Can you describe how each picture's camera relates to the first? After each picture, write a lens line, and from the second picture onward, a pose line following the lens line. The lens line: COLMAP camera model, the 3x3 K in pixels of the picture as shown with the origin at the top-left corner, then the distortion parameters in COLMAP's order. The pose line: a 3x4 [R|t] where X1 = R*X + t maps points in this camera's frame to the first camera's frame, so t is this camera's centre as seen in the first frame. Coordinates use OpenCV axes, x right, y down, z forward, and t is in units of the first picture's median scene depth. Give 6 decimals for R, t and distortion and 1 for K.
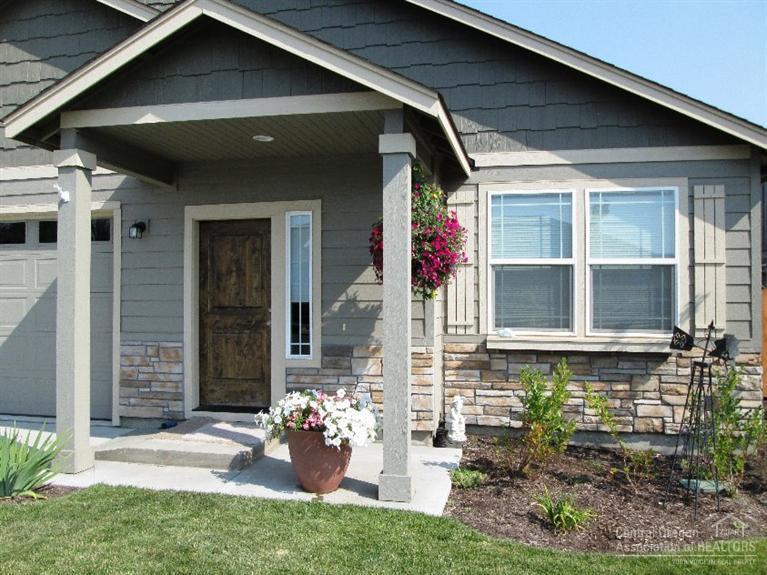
lens RADIAL K [[633.9, 0, 383.5], [0, 633.9, 287.5], [0, 0, 1]] dist [-0.060410, 0.000762]
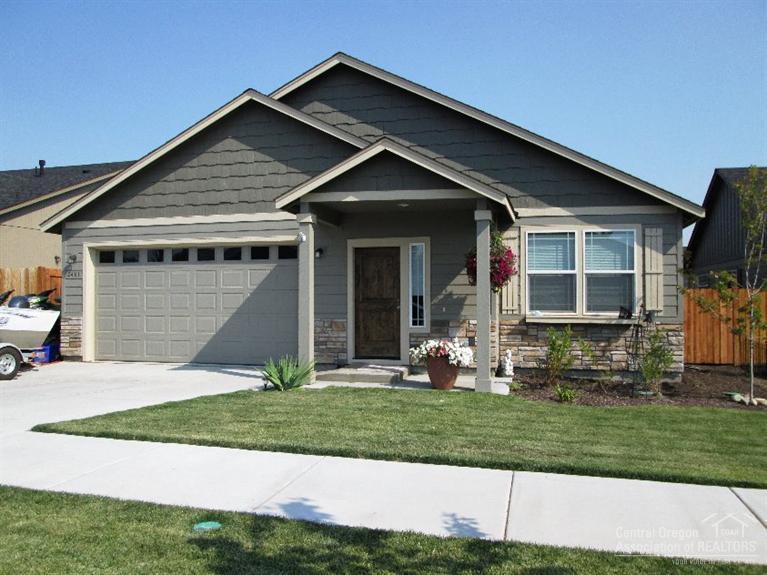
lens RADIAL K [[633.9, 0, 383.5], [0, 633.9, 287.5], [0, 0, 1]] dist [-0.060410, 0.000762]
pose [[0.999372, -0.000025, -0.035440, -0.166329], [-0.000050, 0.999998, -0.002106, 0.005199], [0.035440, 0.002107, 0.999370, -0.754807]]
